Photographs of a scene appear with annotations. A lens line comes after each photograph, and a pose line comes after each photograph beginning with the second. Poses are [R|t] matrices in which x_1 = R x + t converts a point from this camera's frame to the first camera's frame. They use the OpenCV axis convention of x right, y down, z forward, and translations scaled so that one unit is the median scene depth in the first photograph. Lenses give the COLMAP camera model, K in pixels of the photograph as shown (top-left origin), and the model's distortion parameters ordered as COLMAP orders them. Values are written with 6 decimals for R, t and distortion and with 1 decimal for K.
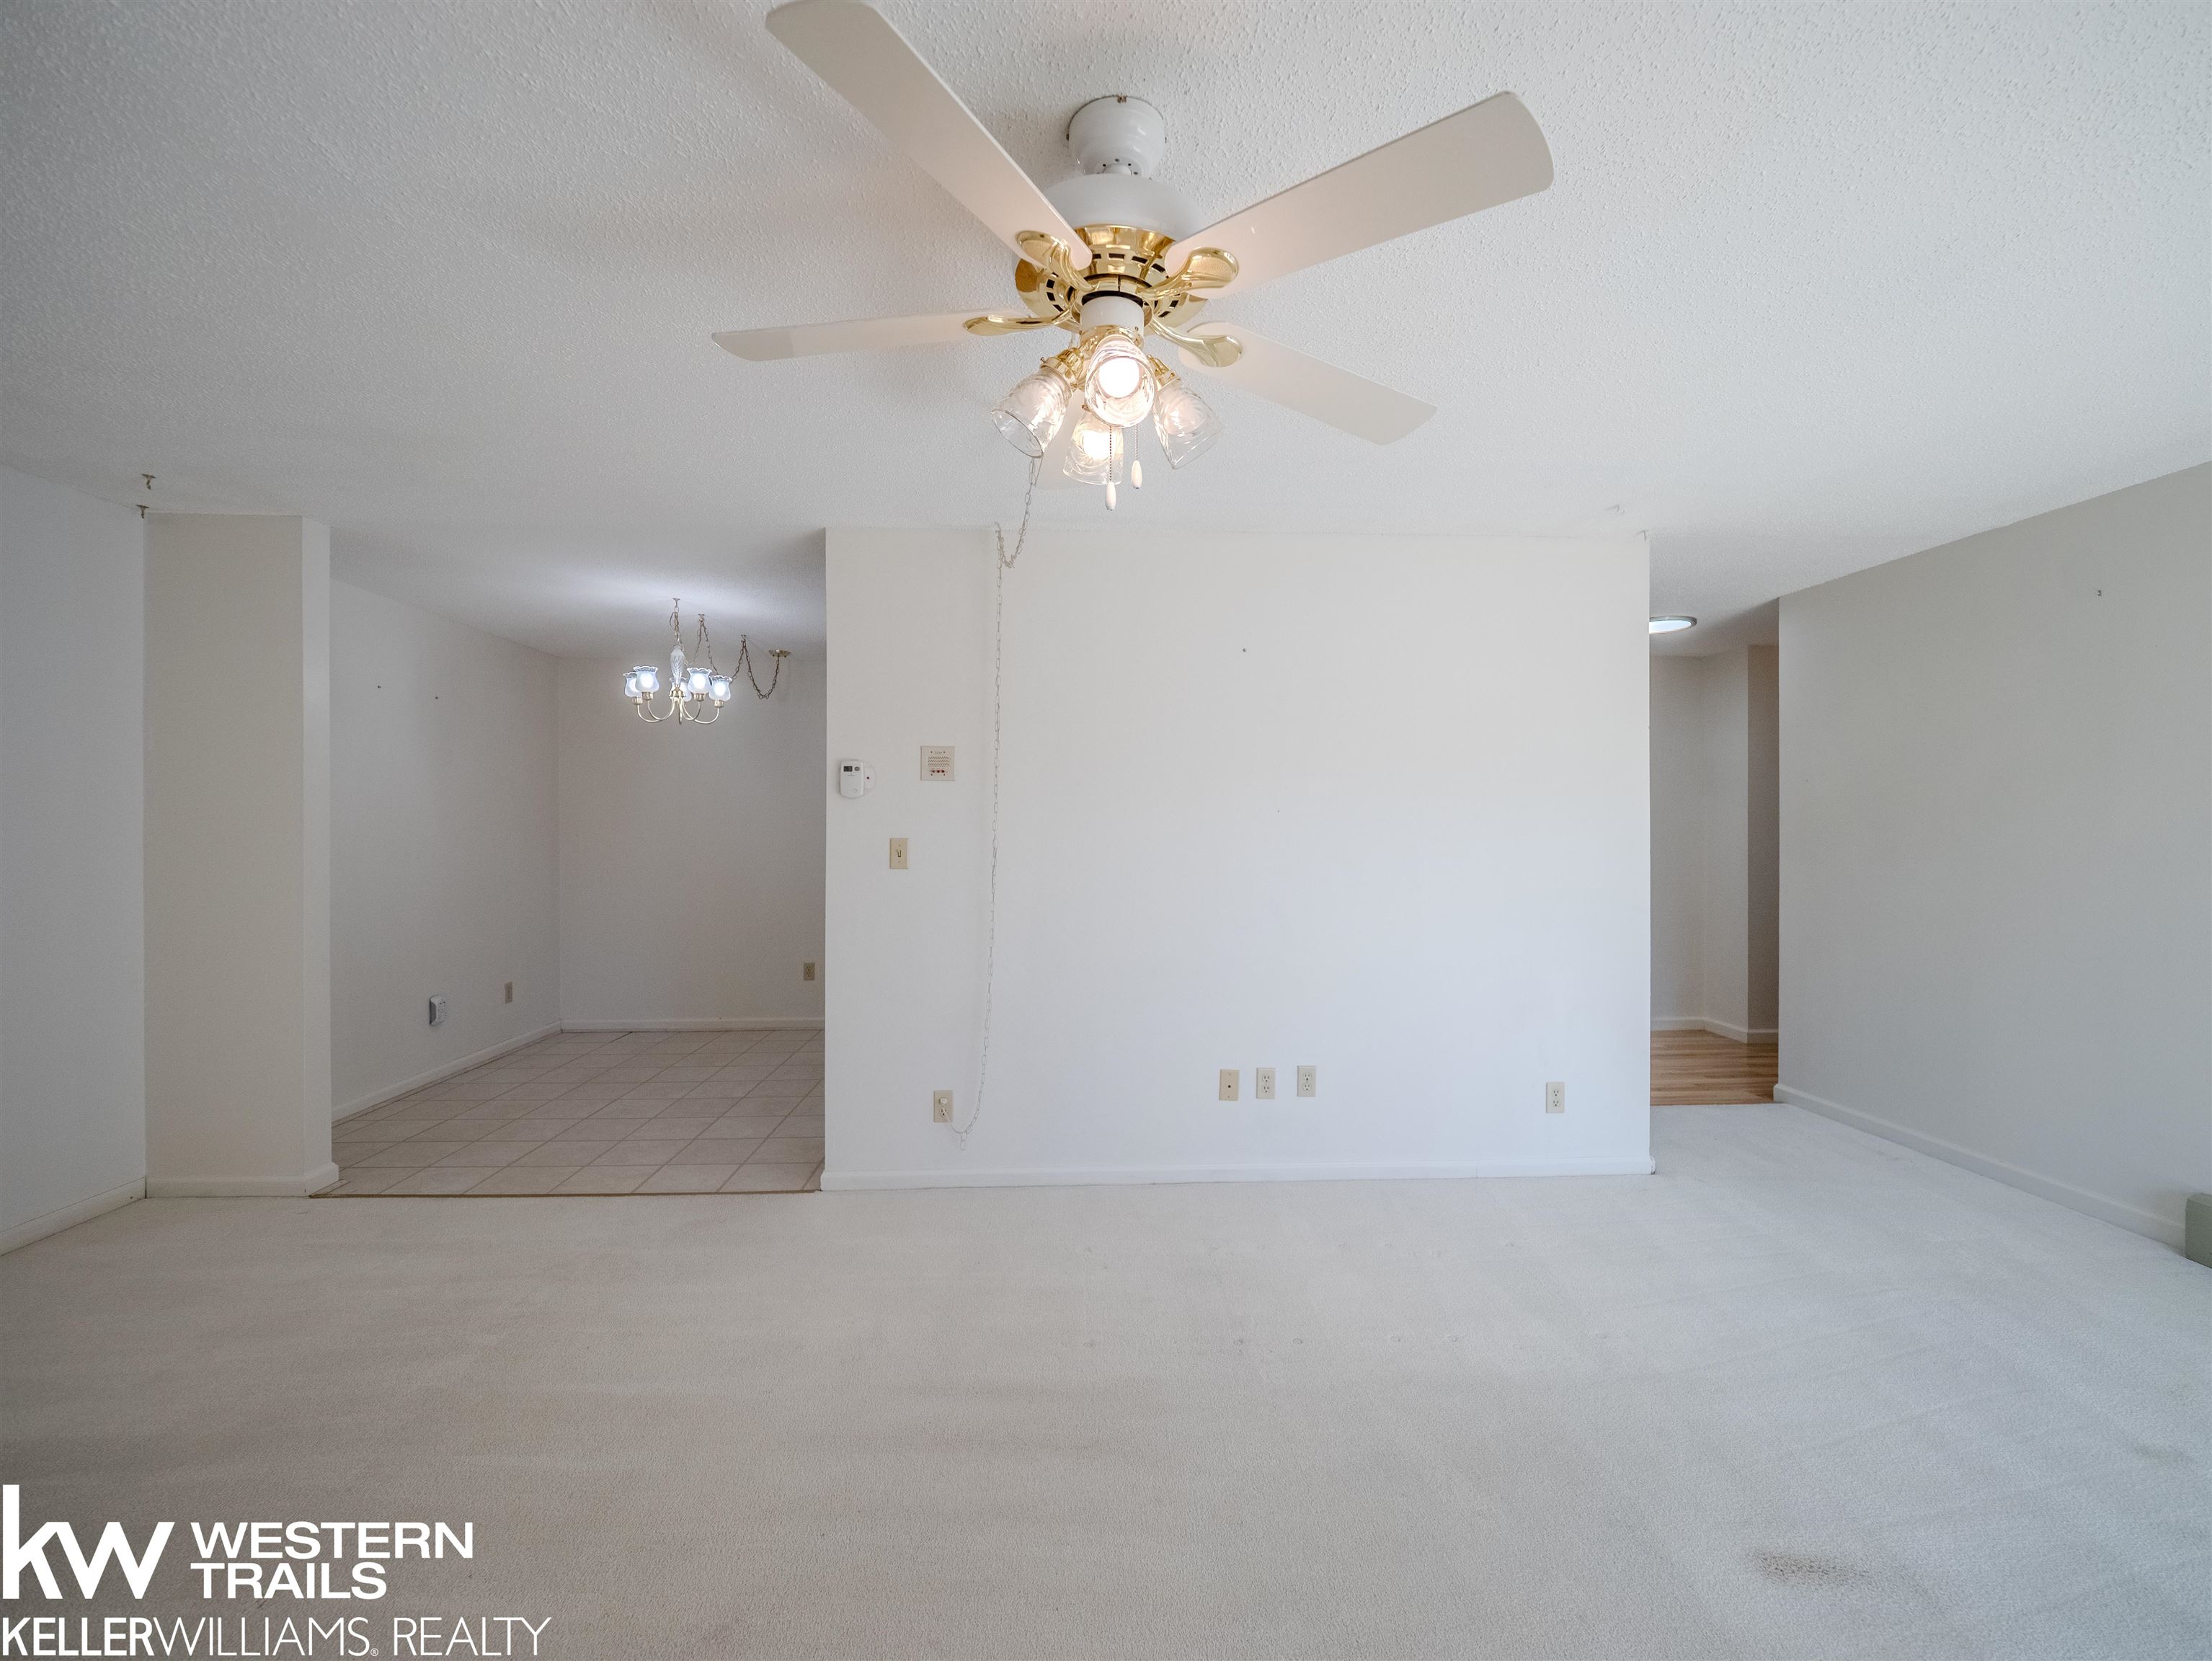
lens RADIAL K [[925.8, 0, 1104.8], [0, 925.8, 827.3], [0, 0, 1]] dist [0.009389, -0.010997]
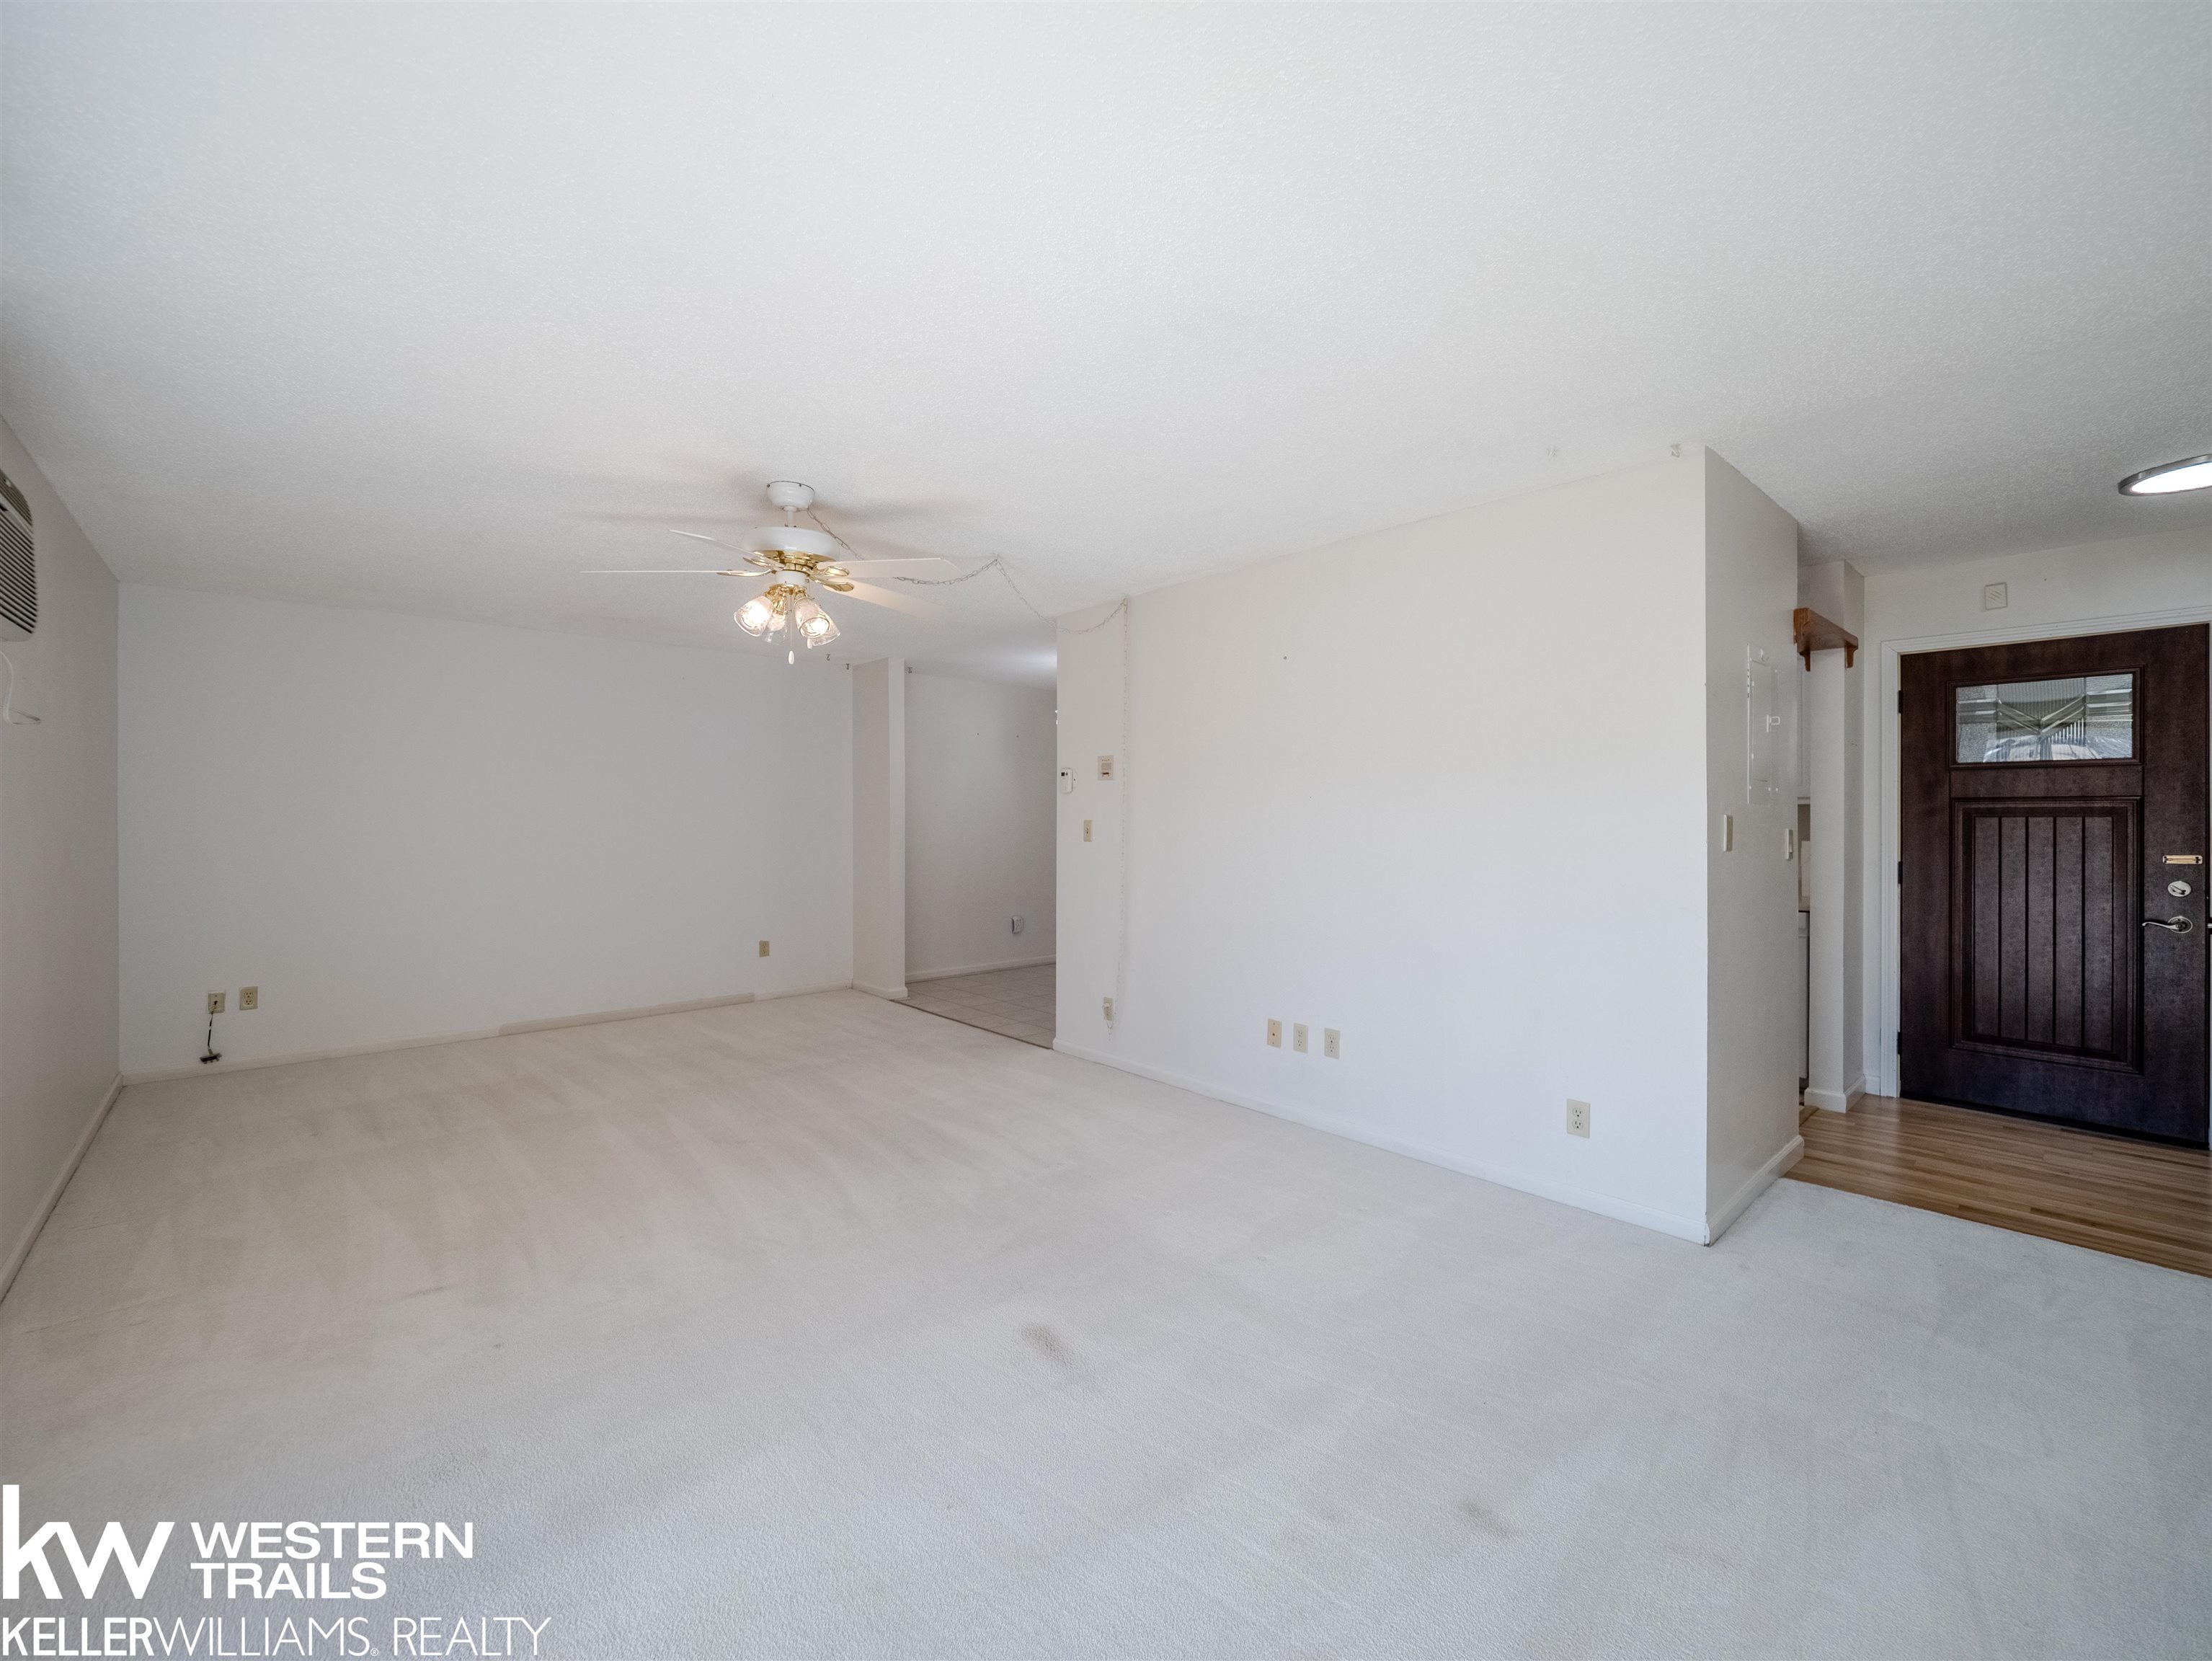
lens RADIAL K [[925.8, 0, 1104.8], [0, 925.8, 827.3], [0, 0, 1]] dist [0.009389, -0.010997]
pose [[0.626723, 0.009893, -0.779179, 0.909217], [0.005652, 0.999835, 0.017241, -0.002672], [0.779221, -0.015209, 0.626564, 0.105946]]
